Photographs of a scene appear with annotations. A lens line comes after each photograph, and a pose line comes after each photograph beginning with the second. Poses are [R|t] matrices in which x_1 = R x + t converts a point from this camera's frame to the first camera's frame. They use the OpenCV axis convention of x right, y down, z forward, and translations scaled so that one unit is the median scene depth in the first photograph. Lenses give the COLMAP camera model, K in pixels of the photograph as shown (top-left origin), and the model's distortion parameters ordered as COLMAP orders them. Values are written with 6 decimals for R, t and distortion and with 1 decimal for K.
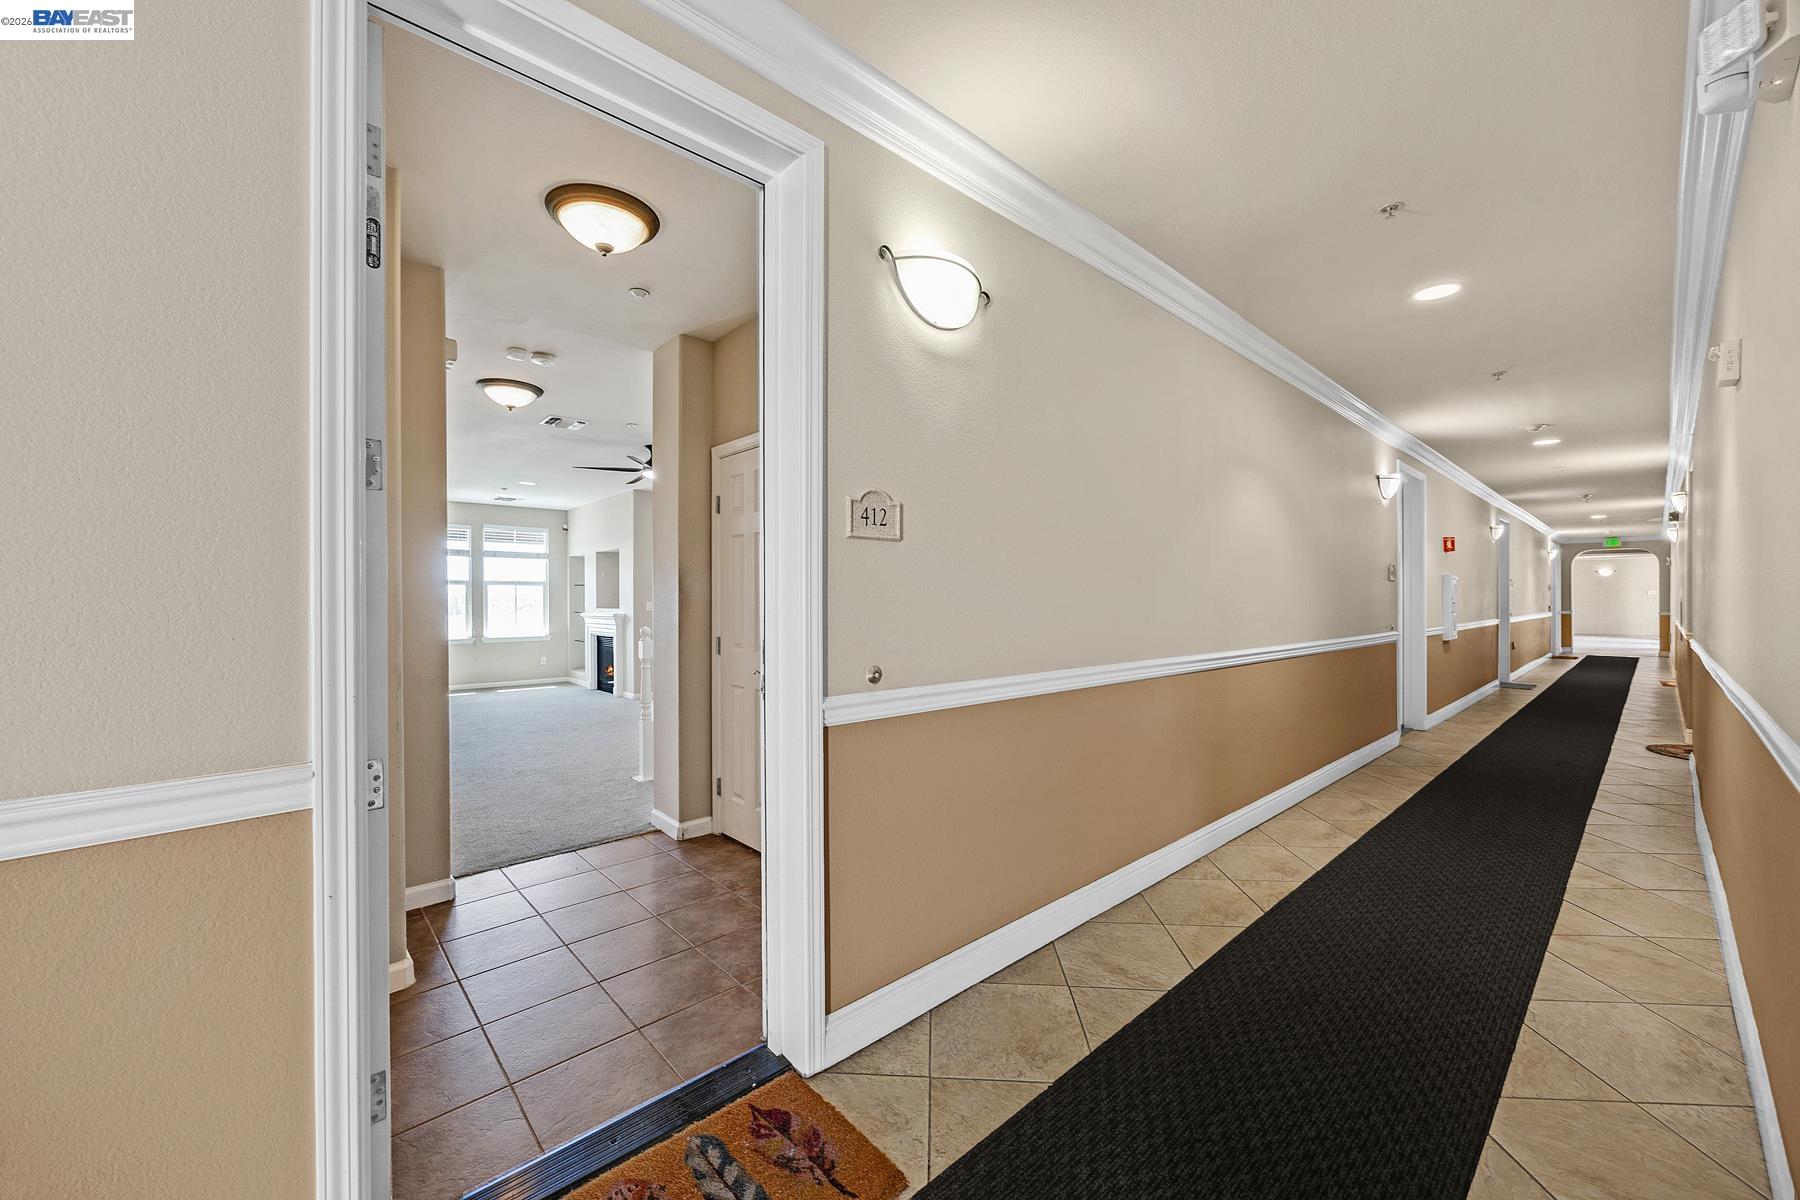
lens RADIAL K [[685.6, 0, 897.9], [0, 685.6, 599.0], [0, 0, 1]] dist [-0.003869, -0.000016]
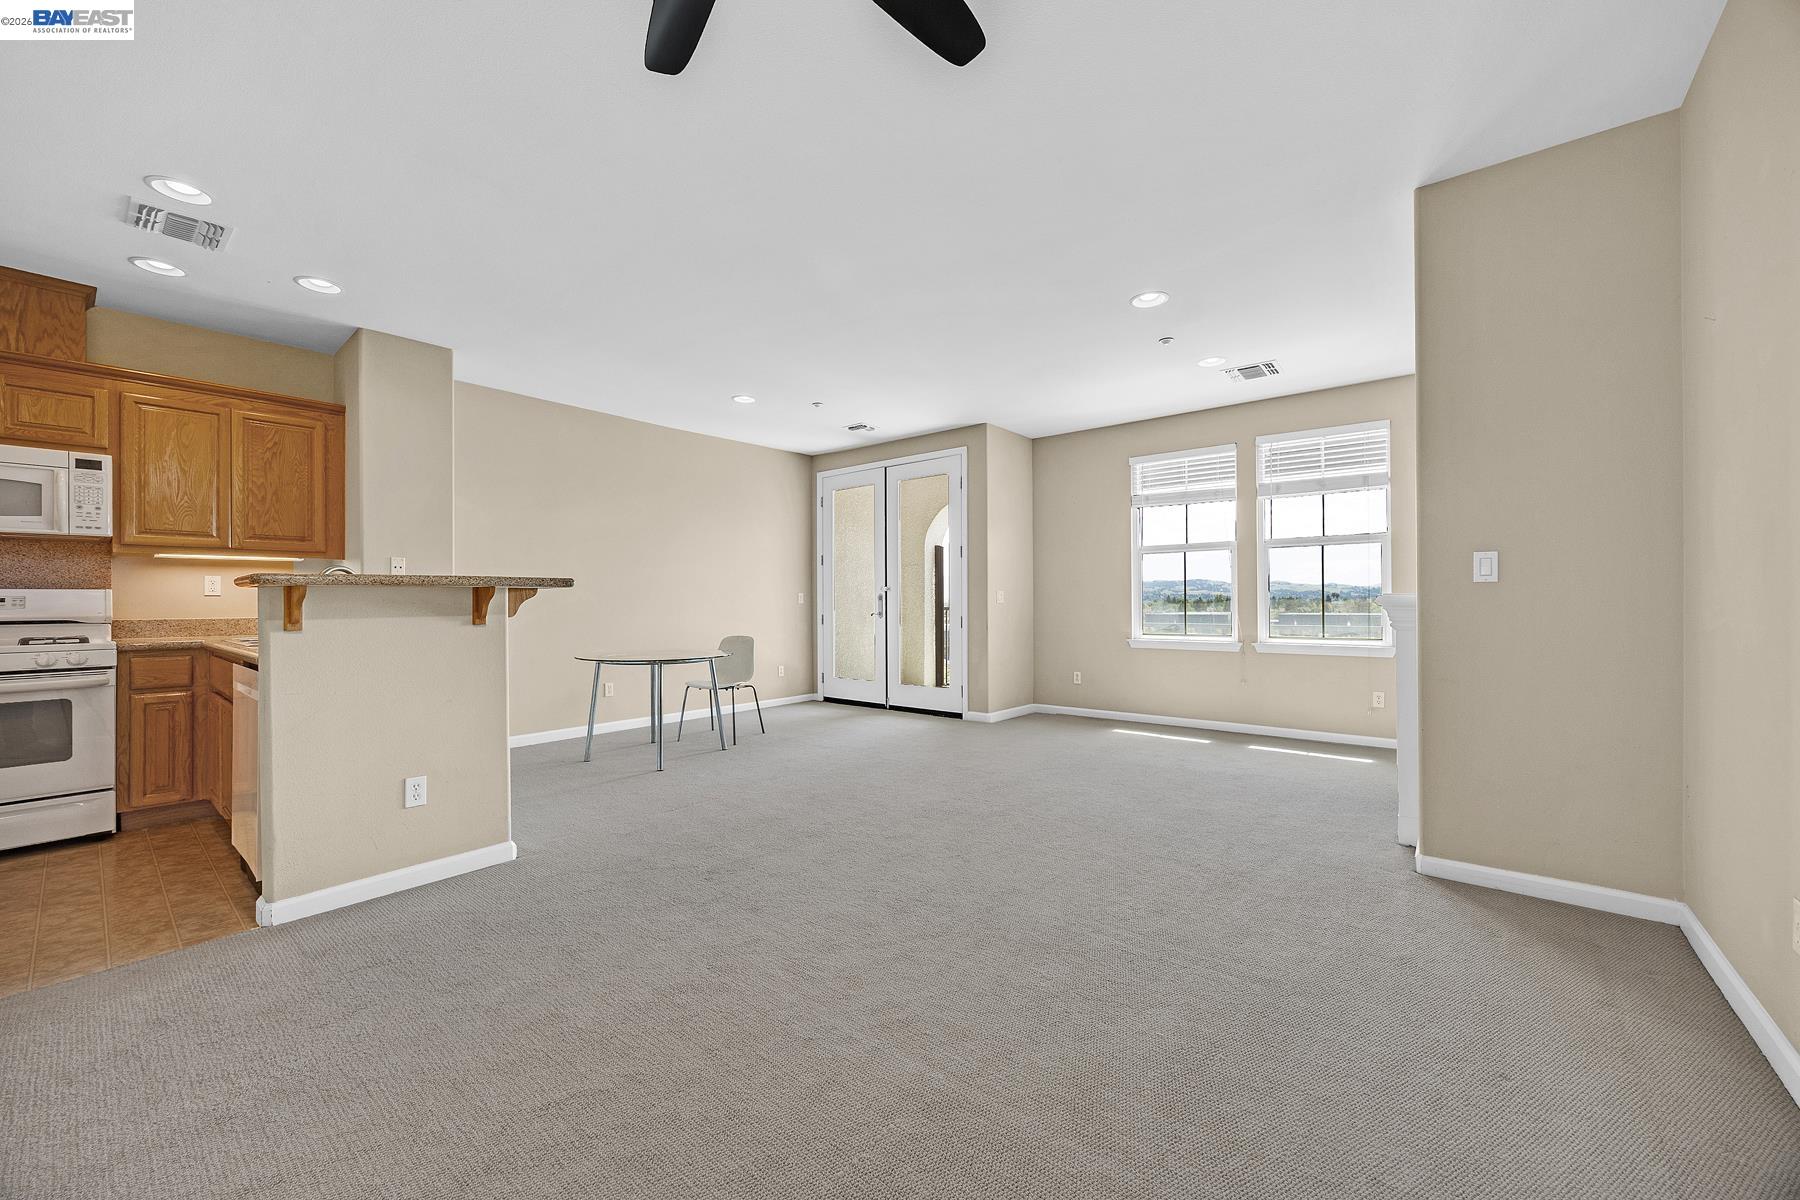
lens RADIAL K [[692.4, 0, 893.9], [0, 692.4, 597.6], [0, 0, 1]] dist [-0.000504, -0.000159]
pose [[0.144722, -0.005368, -0.989458, -0.097502], [0.003811, 0.999981, -0.004867, 0.022354], [0.989465, -0.003067, 0.144740, 0.654372]]
